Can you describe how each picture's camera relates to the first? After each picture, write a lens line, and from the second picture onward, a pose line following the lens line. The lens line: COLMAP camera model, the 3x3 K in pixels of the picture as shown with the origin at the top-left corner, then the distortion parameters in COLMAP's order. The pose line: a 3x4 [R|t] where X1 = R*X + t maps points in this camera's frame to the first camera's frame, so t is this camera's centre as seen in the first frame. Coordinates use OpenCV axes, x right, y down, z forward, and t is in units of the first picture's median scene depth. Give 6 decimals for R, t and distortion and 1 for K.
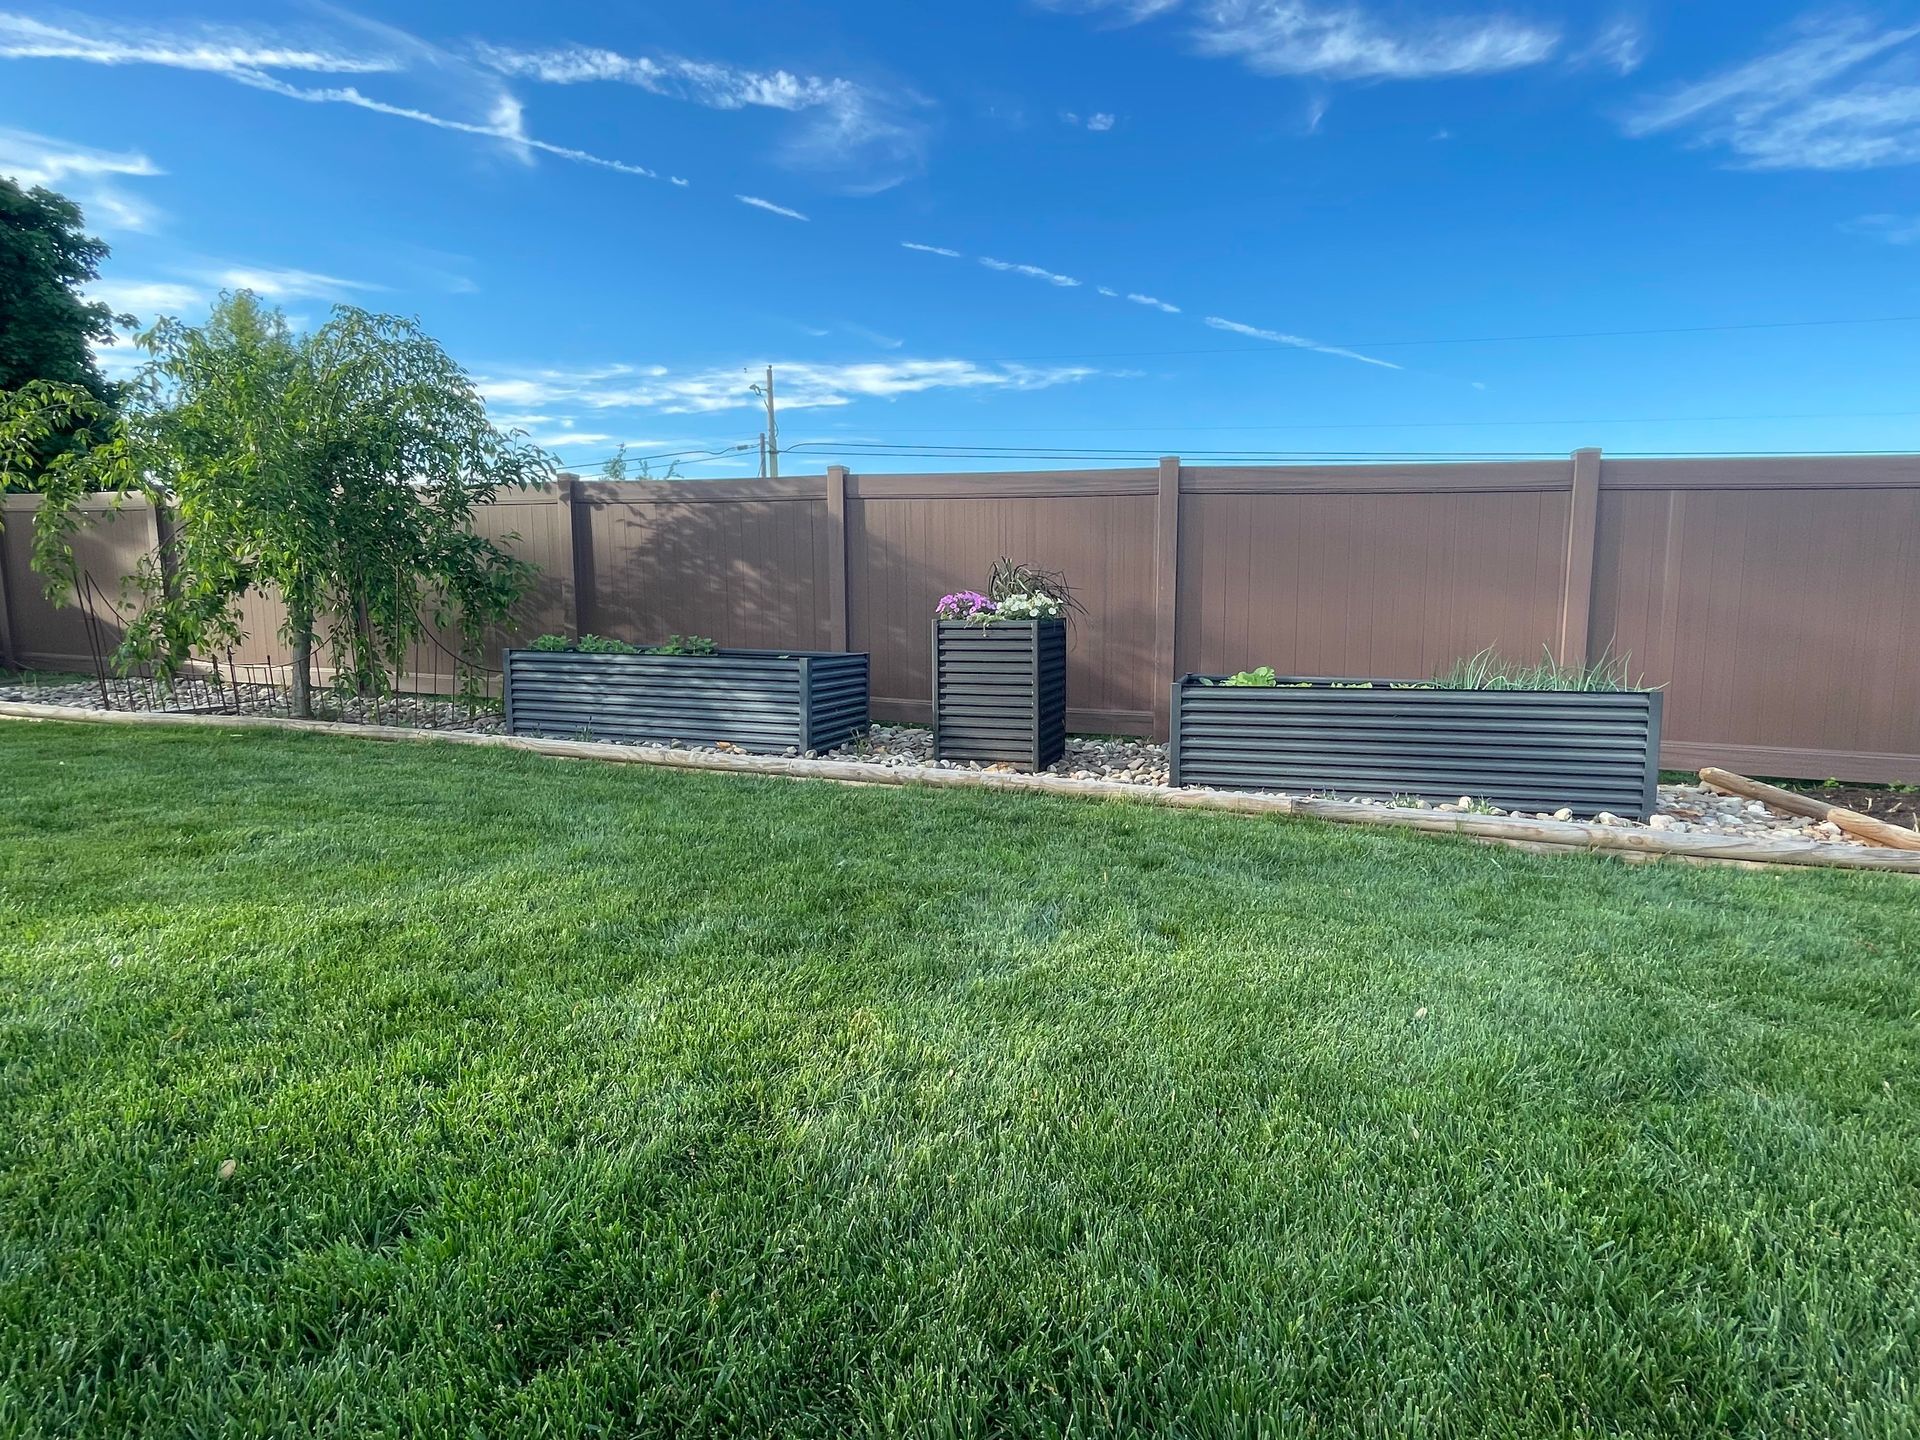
lens RADIAL K [[899.7, 0, 960.0], [0, 899.7, 720.0], [0, 0, 1]] dist [-0.003252, 0.000244]
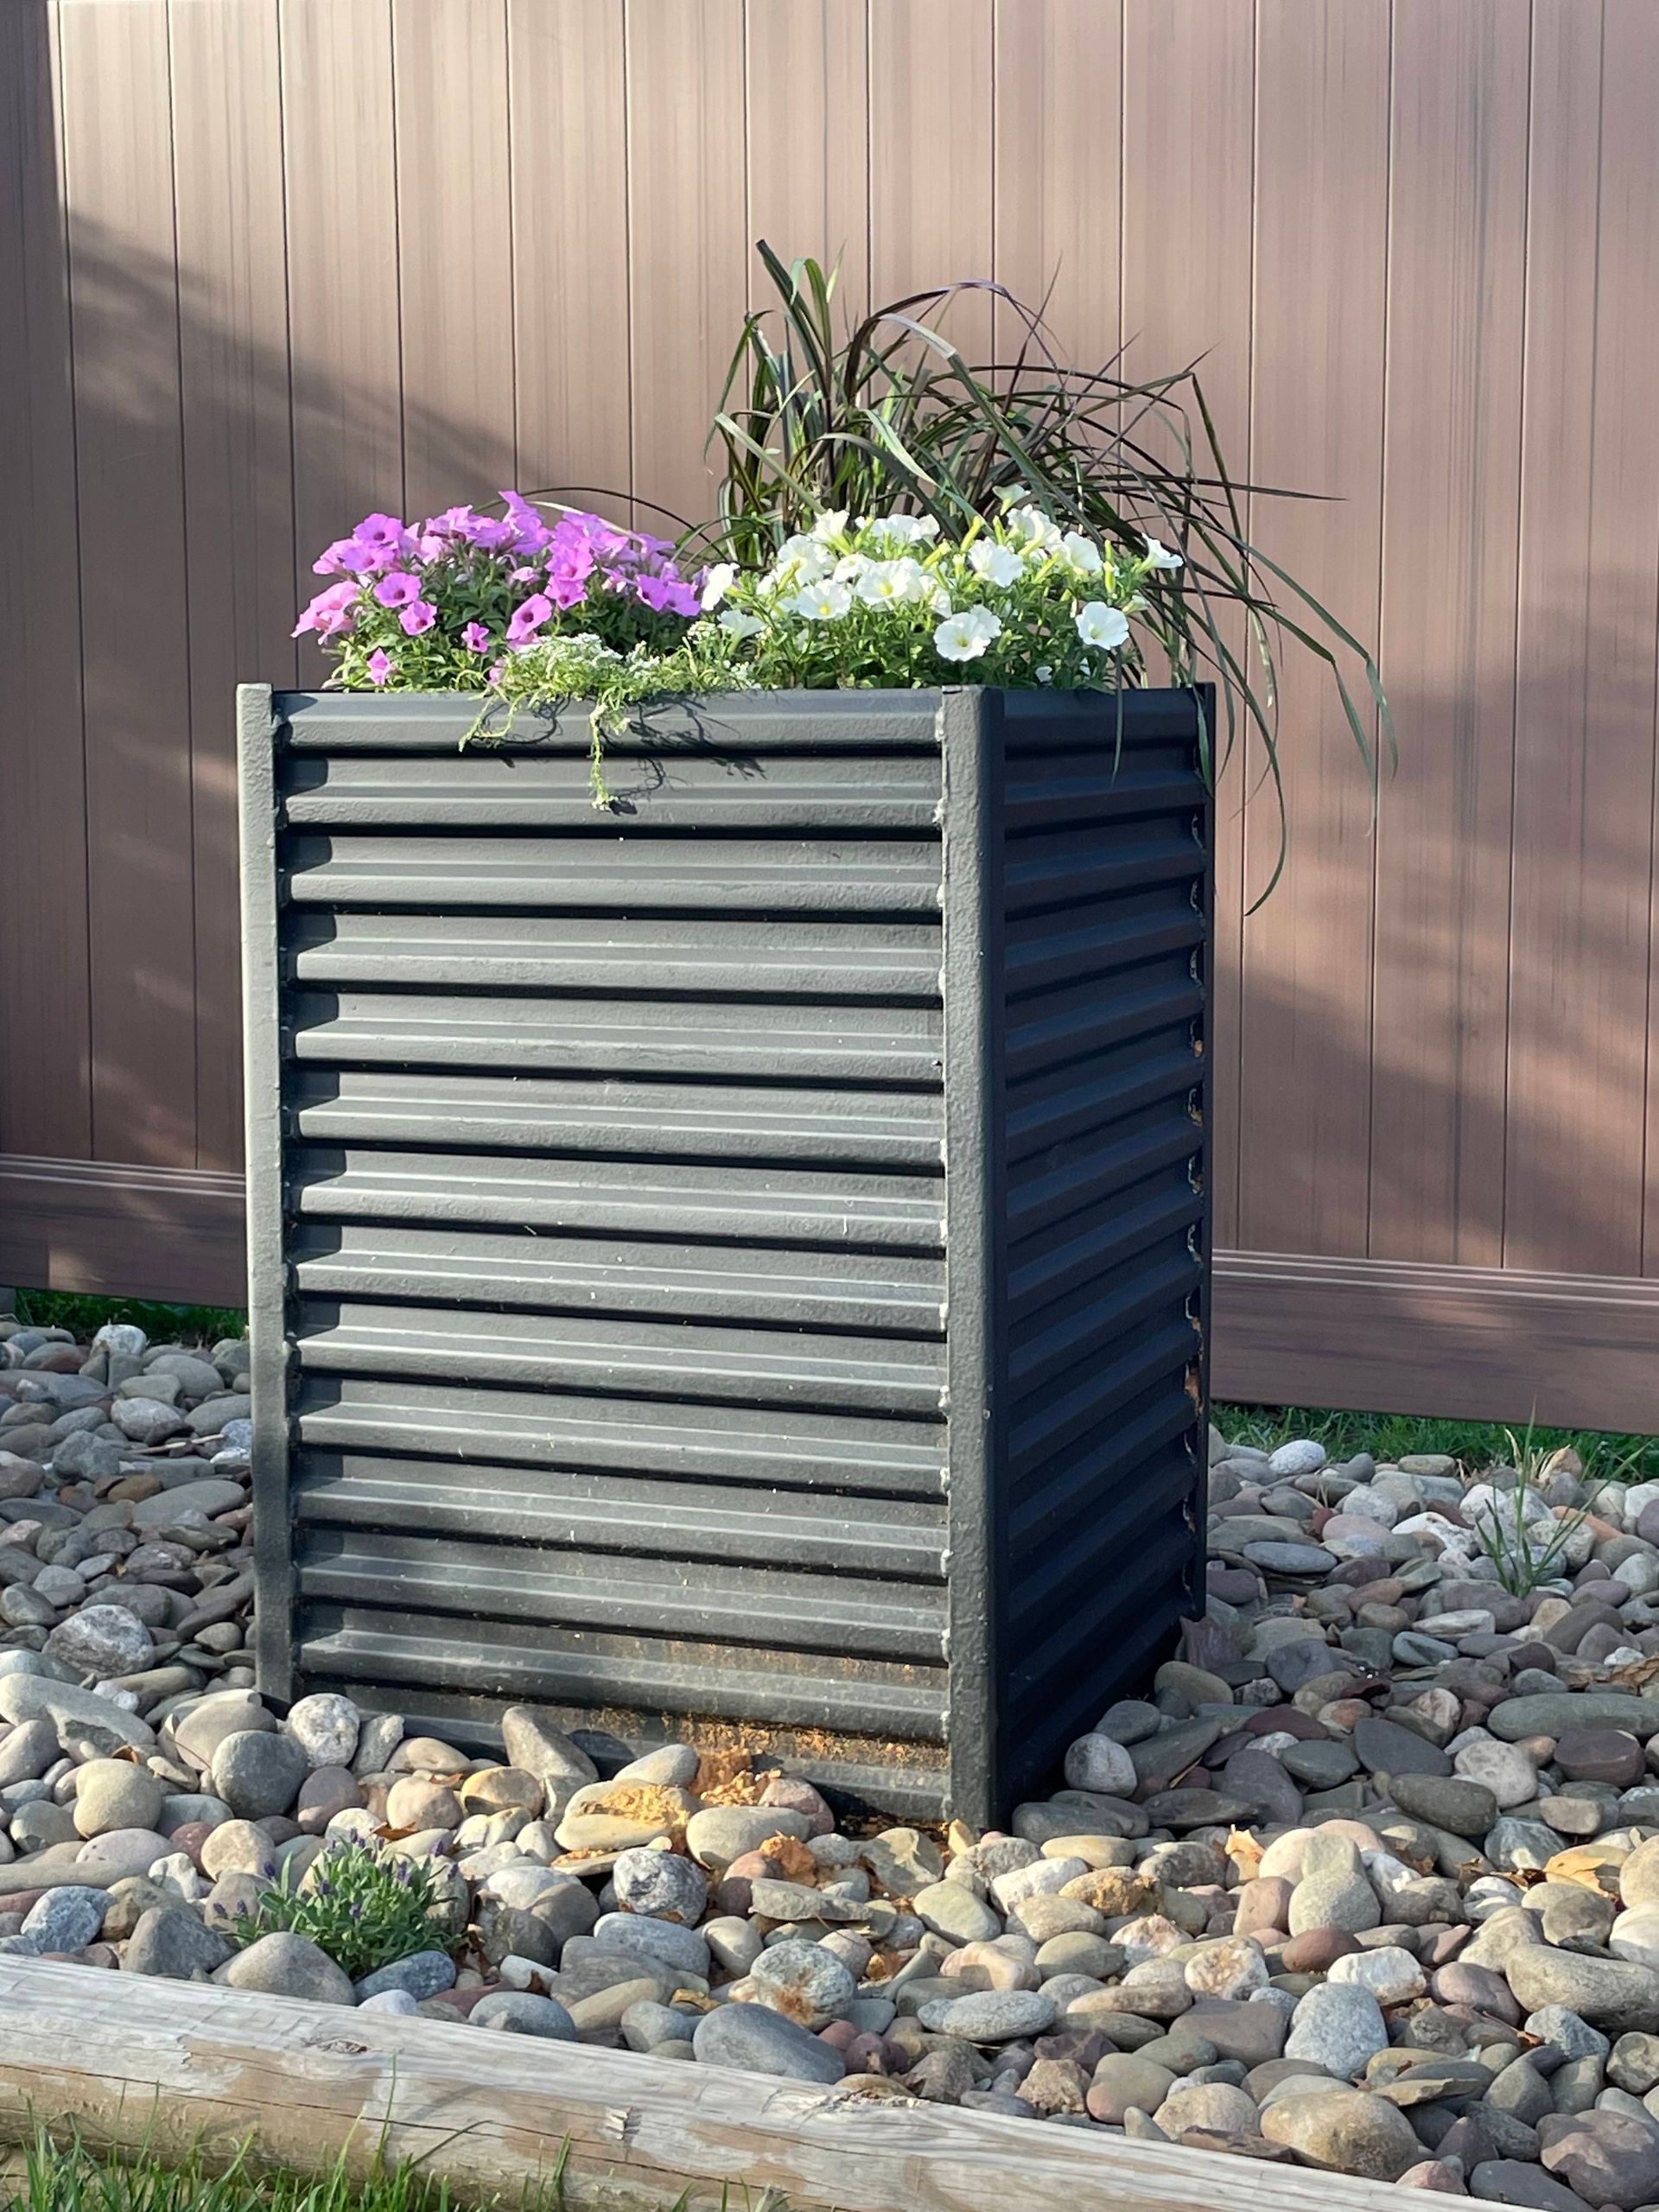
lens RADIAL K [[3381.6, 0, 829.5], [0, 3381.6, 1106.0], [0, 0, 1]] dist [0.018530, 0.030037]
pose [[0.999796, 0.003814, -0.019835, 0.072641], [-0.004026, 0.999935, -0.010684, -0.042562], [0.019793, 0.010761, 0.999746, 0.490691]]
